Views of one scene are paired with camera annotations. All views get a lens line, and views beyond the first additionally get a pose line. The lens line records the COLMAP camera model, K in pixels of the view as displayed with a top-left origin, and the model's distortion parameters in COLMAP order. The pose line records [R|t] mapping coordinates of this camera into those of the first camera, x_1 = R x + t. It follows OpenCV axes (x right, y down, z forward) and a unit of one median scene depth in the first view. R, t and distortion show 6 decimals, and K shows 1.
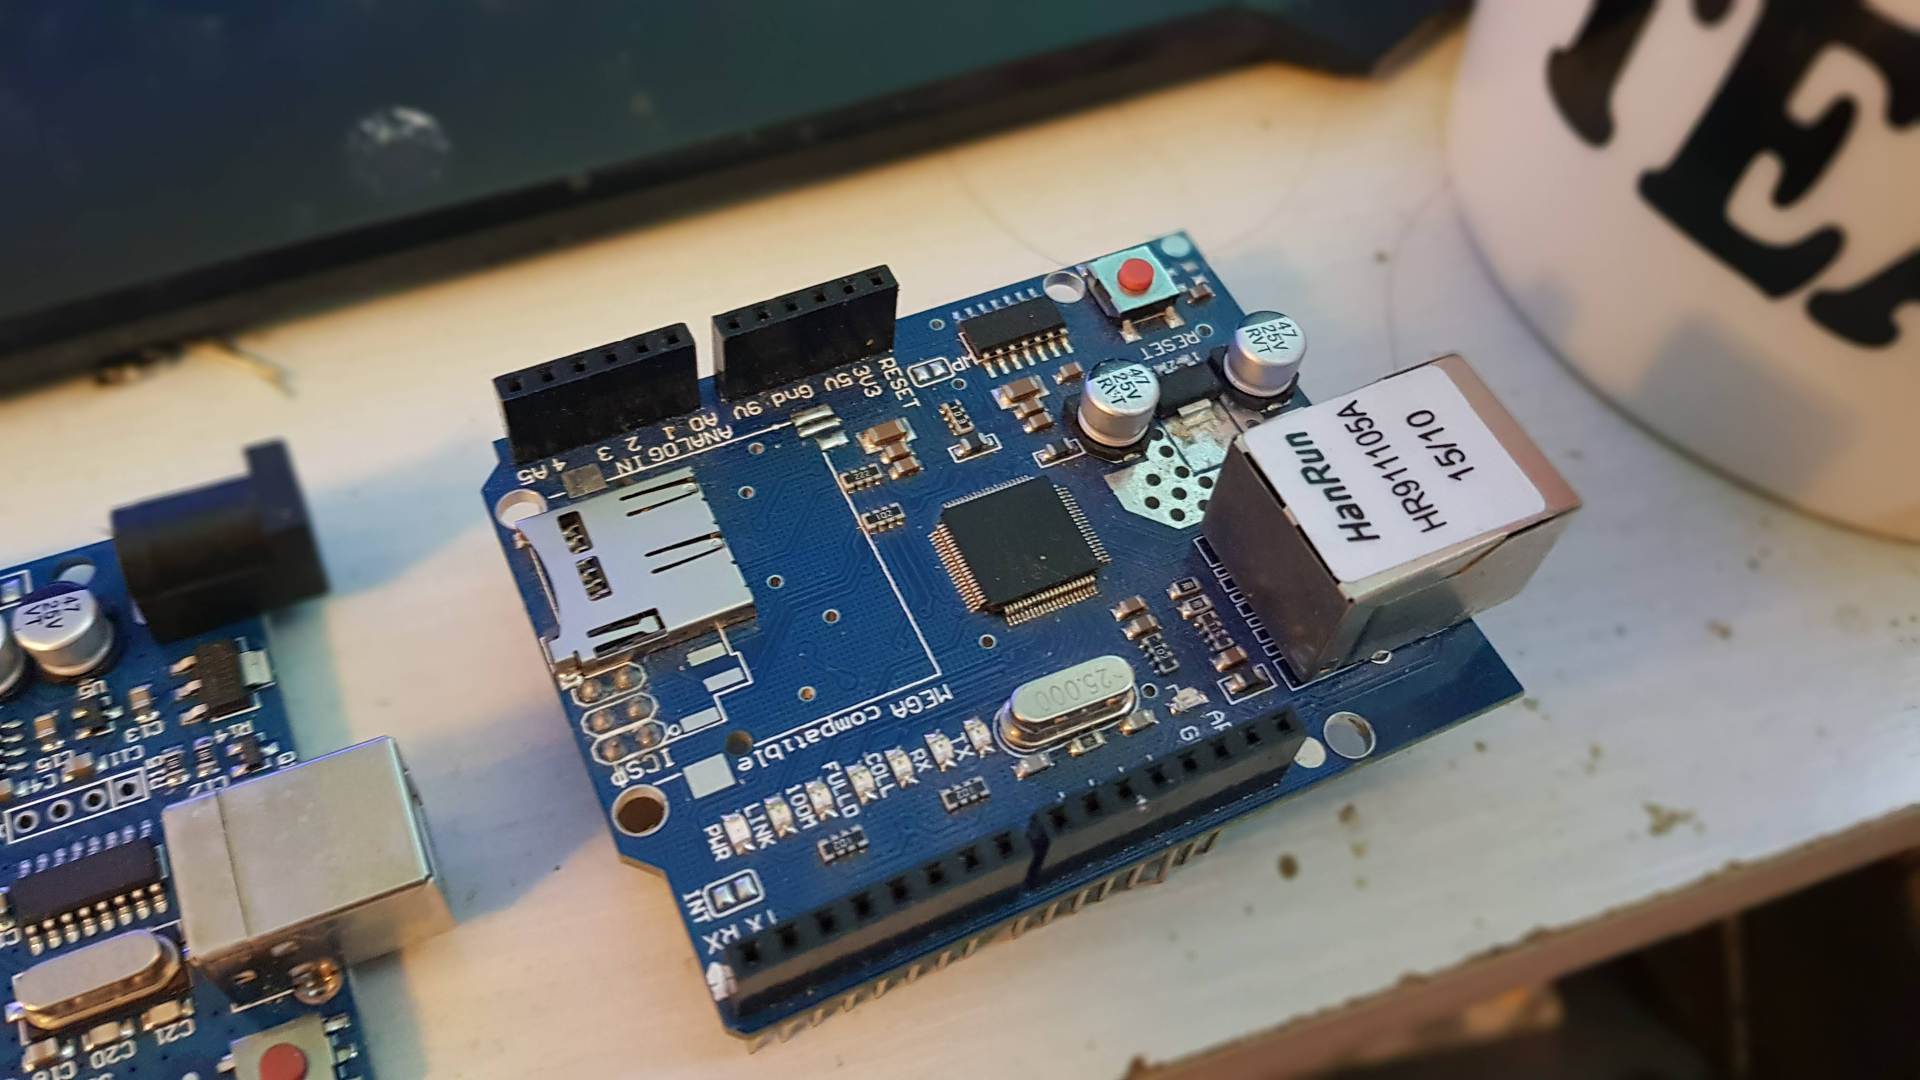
lens RADIAL K [[1397.8, 0, 950.4], [0, 1397.8, 535.6], [0, 0, 1]] dist [0.058938, -0.156451]
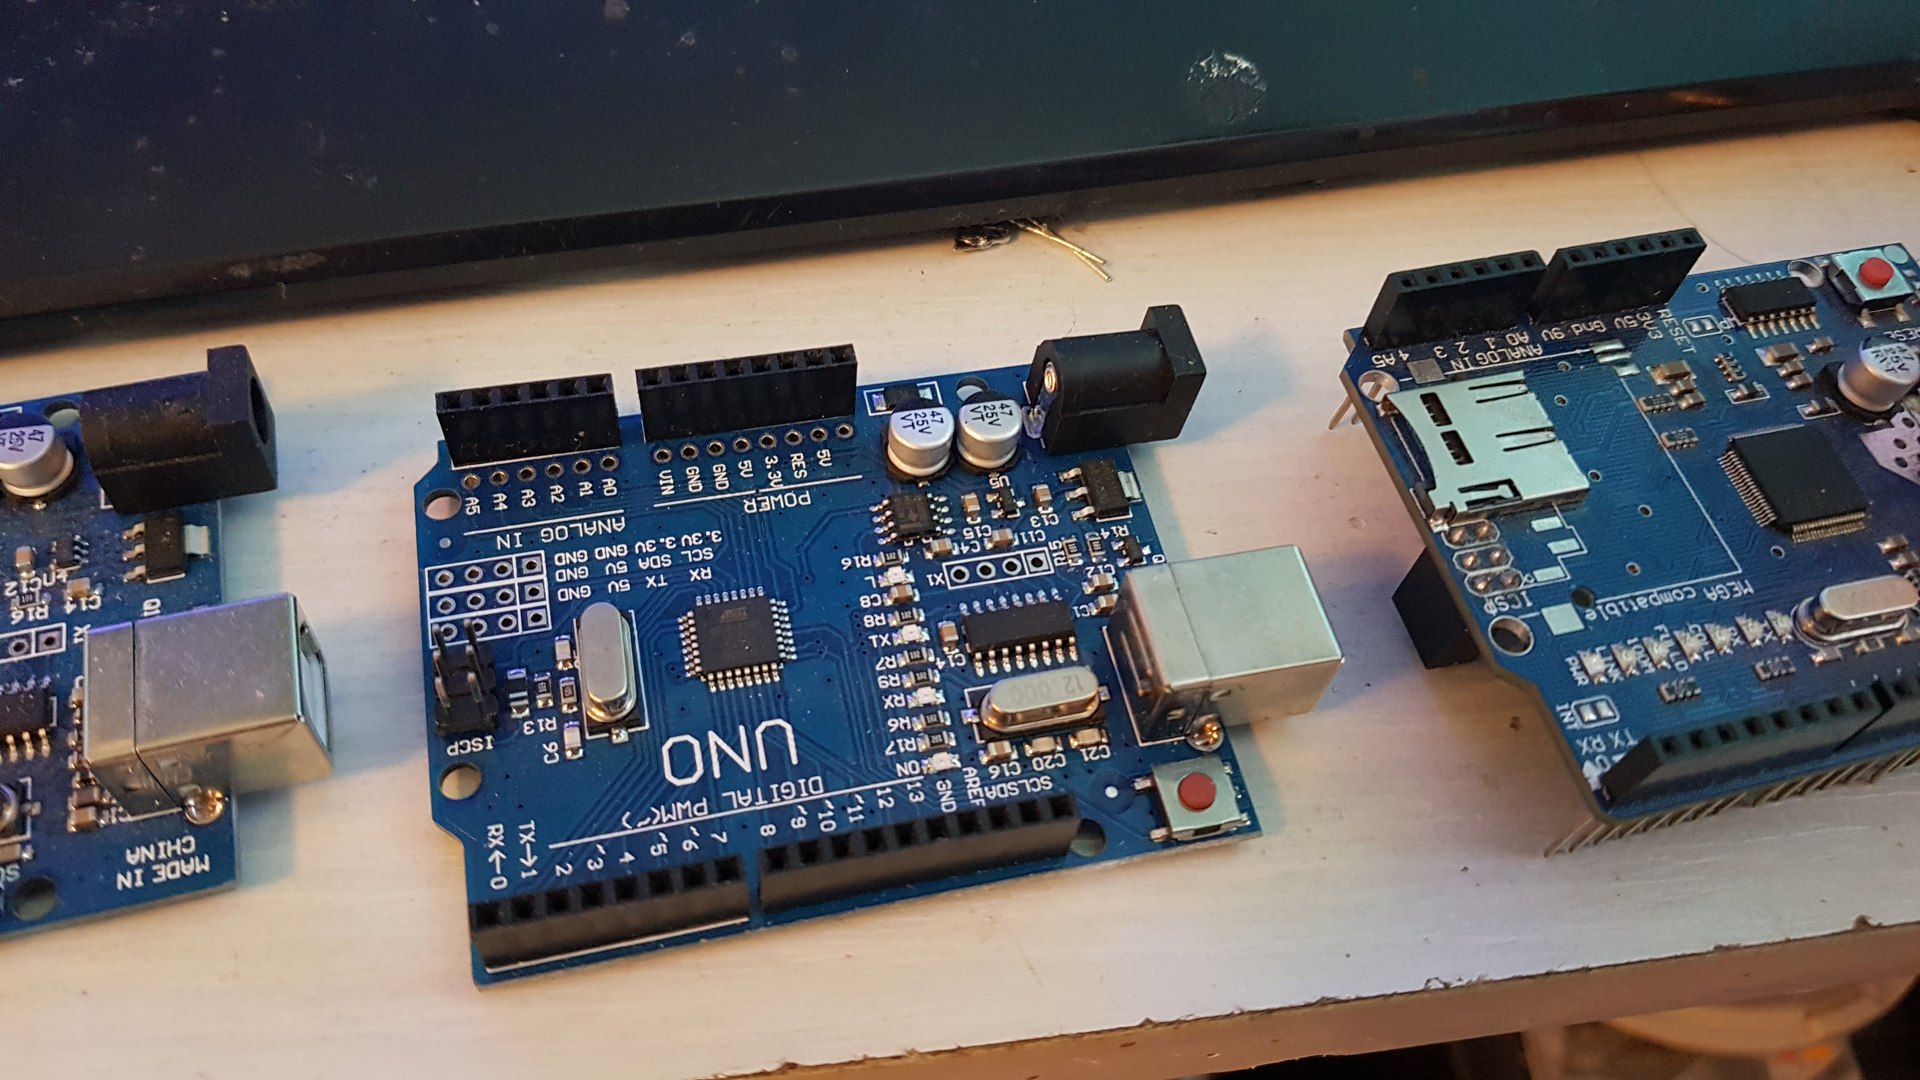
lens RADIAL K [[1397.8, 0, 950.4], [0, 1397.8, 535.6], [0, 0, 1]] dist [0.058938, -0.156451]
pose [[0.982498, 0.152246, -0.107324, -0.531209], [-0.154113, 0.988010, -0.009271, 0.180105], [0.104625, 0.025649, 0.994181, -0.238953]]
